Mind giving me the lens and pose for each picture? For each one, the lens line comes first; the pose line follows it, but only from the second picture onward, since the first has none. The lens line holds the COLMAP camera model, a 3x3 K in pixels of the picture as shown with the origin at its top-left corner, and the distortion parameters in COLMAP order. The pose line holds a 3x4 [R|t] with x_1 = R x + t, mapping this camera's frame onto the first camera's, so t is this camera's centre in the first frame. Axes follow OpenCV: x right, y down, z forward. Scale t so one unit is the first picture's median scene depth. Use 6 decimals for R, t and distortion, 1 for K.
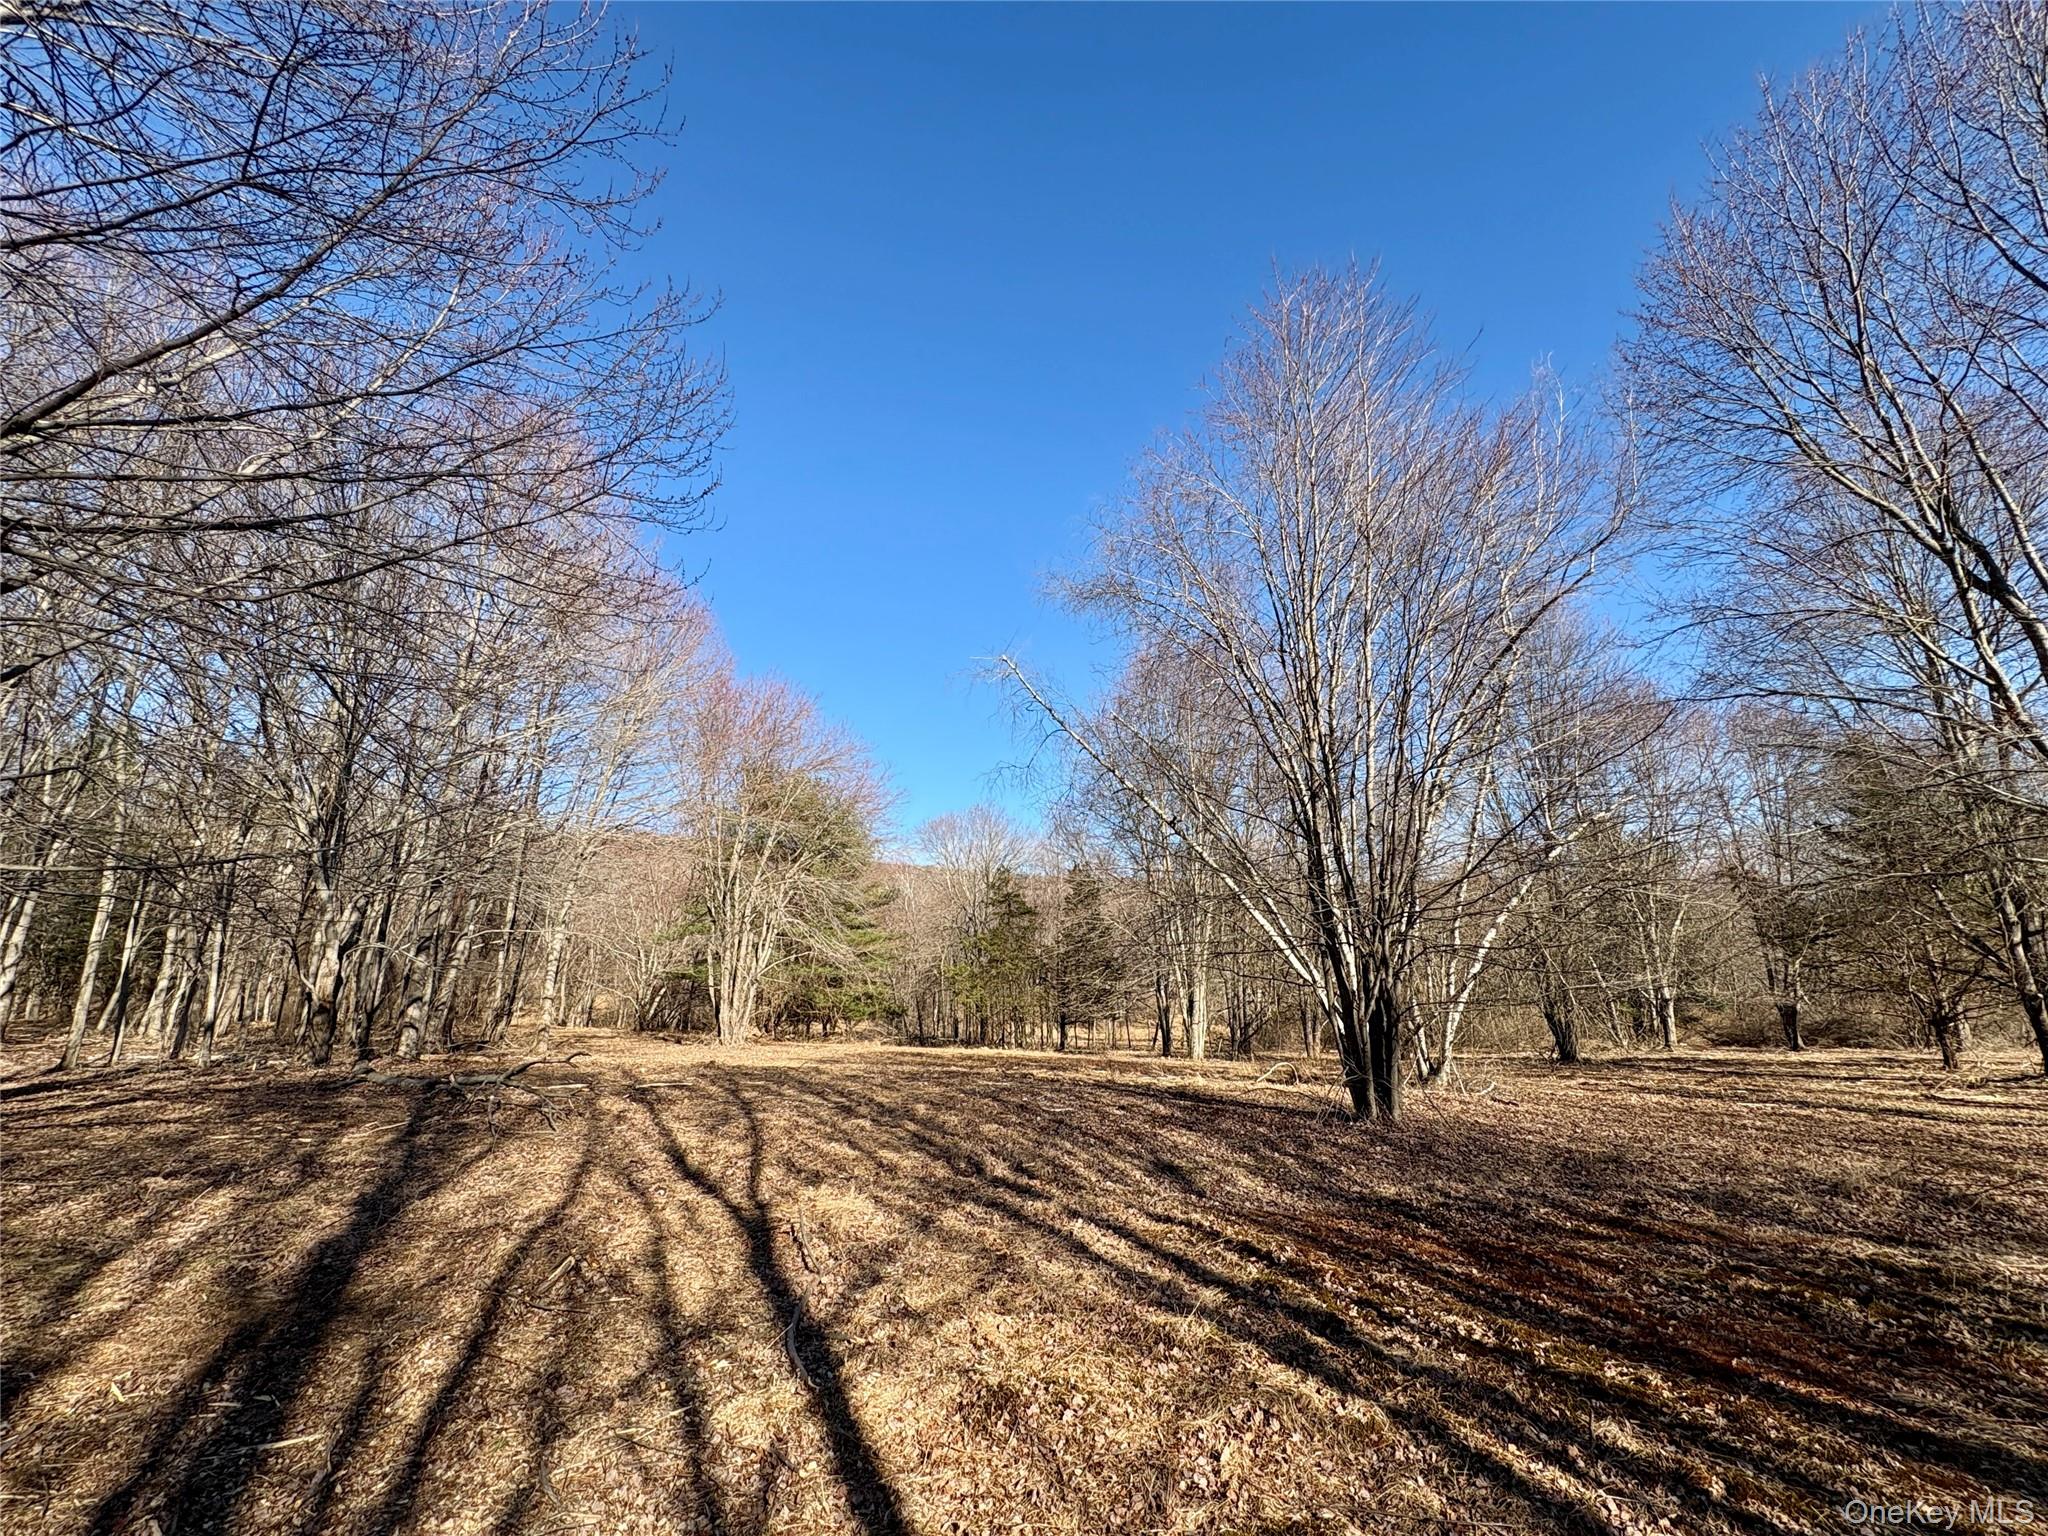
lens RADIAL K [[811.7, 0, 1023.1], [0, 811.7, 763.2], [0, 0, 1]] dist [-0.002057, -0.000190]
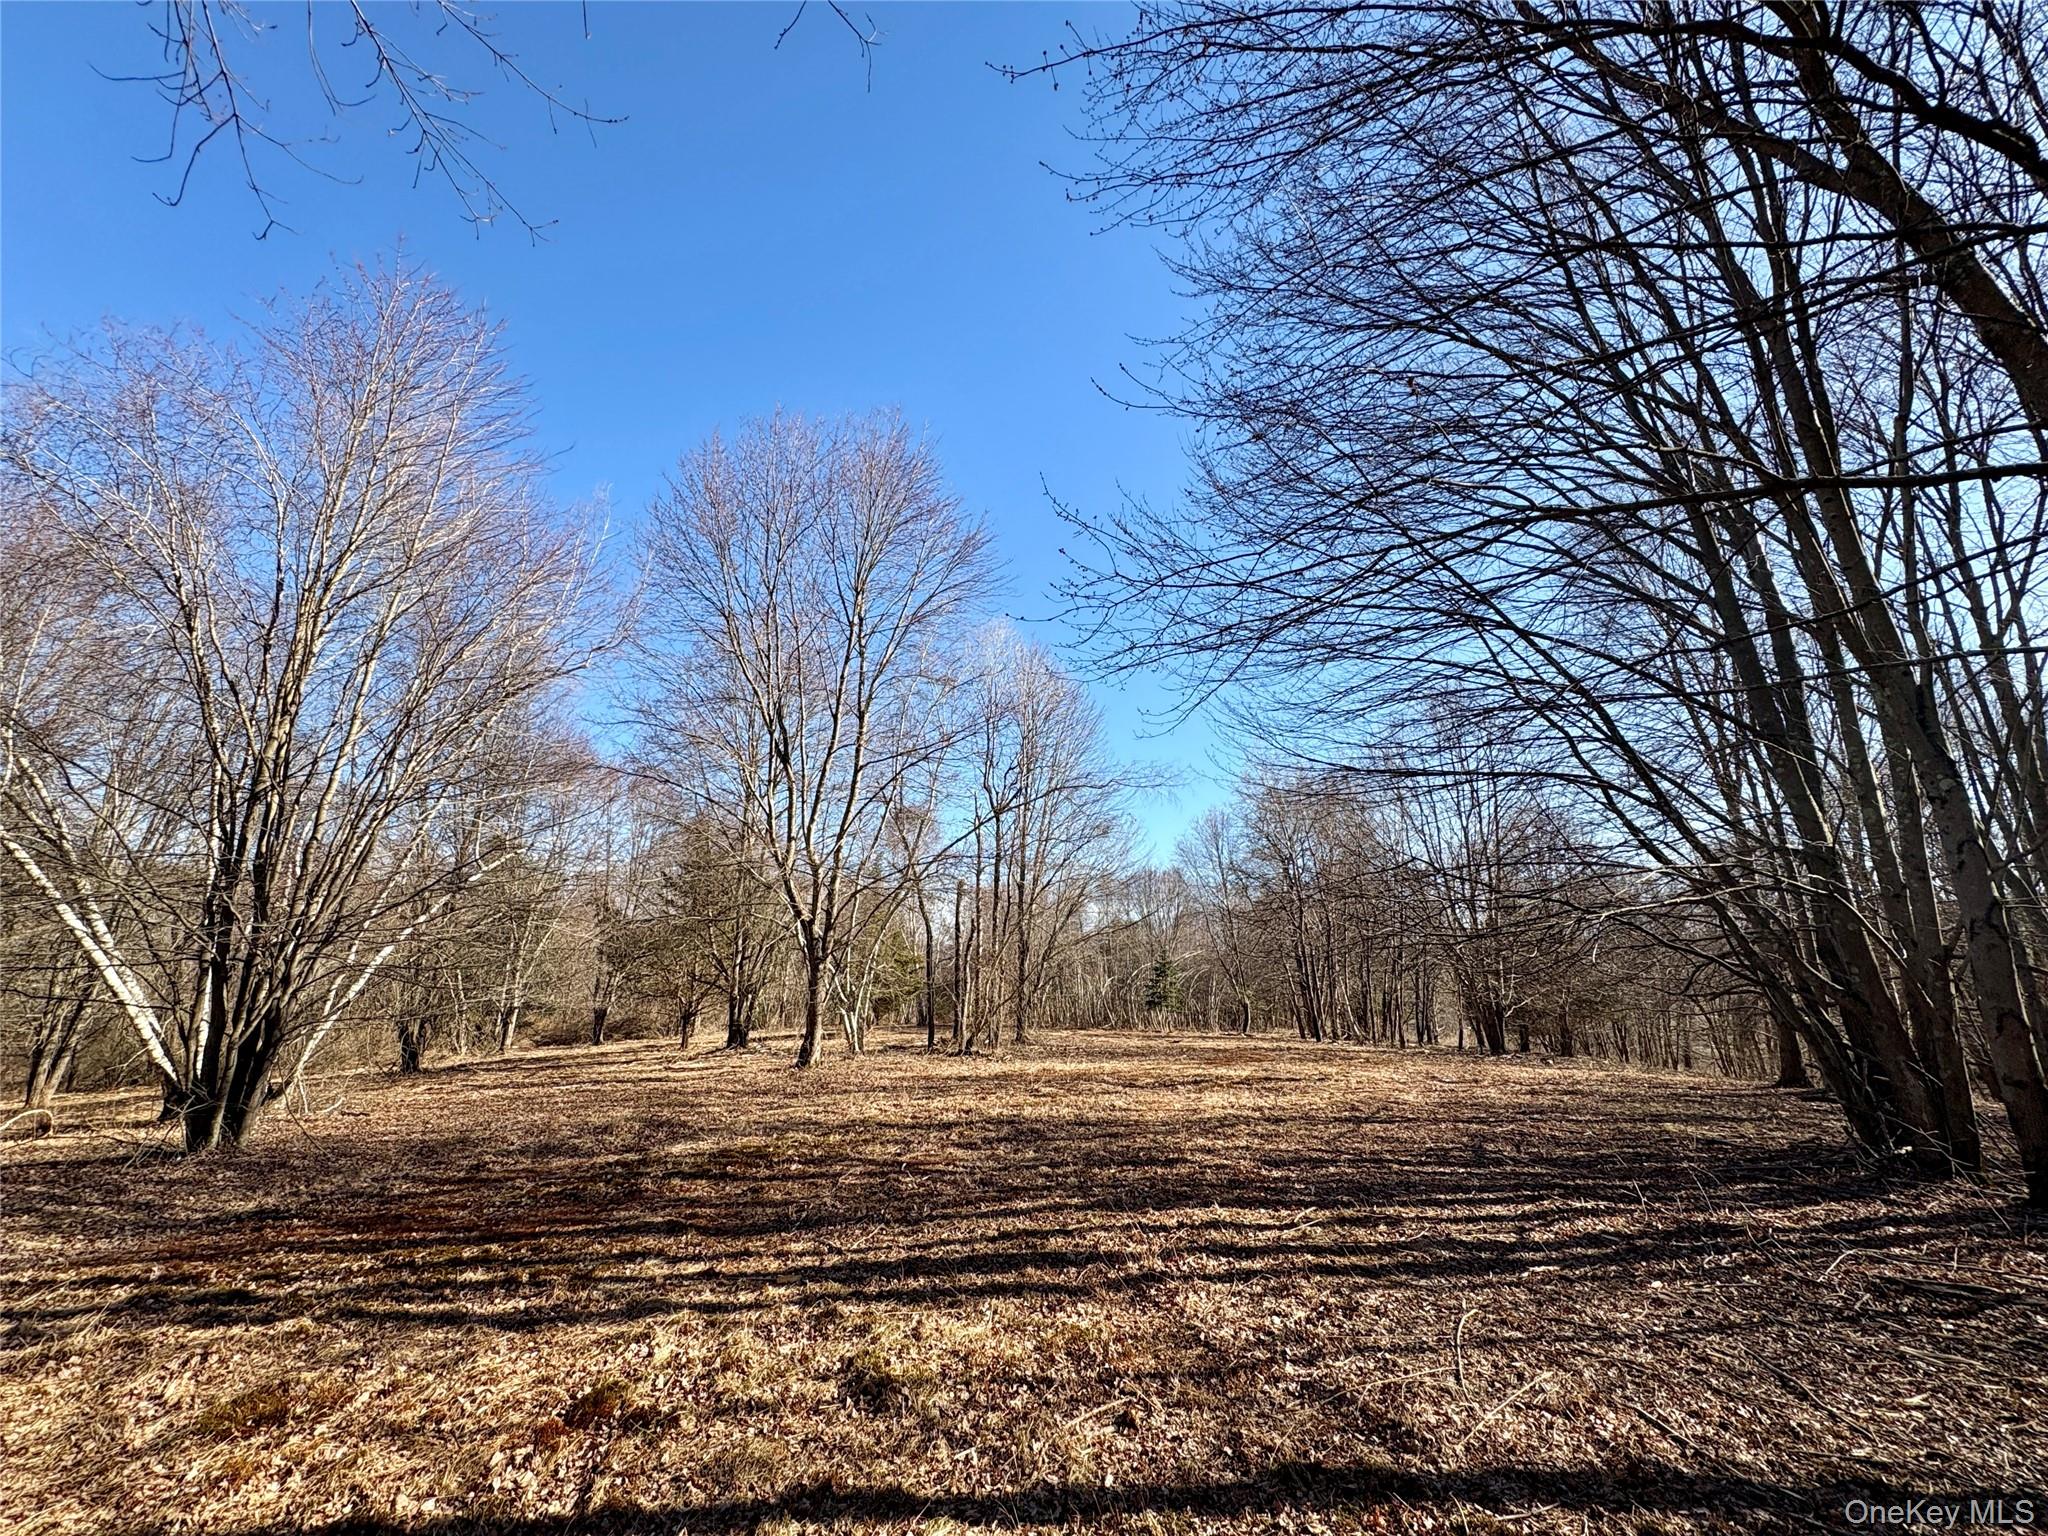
lens RADIAL K [[811.7, 0, 1026.1], [0, 811.7, 766.2], [0, 0, 1]] dist [-0.002057, -0.000190]
pose [[0.357634, 0.232094, 0.904561, -0.139470], [-0.224724, 0.961549, -0.157868, -0.039057], [-0.906420, -0.146818, 0.396039, -0.122933]]
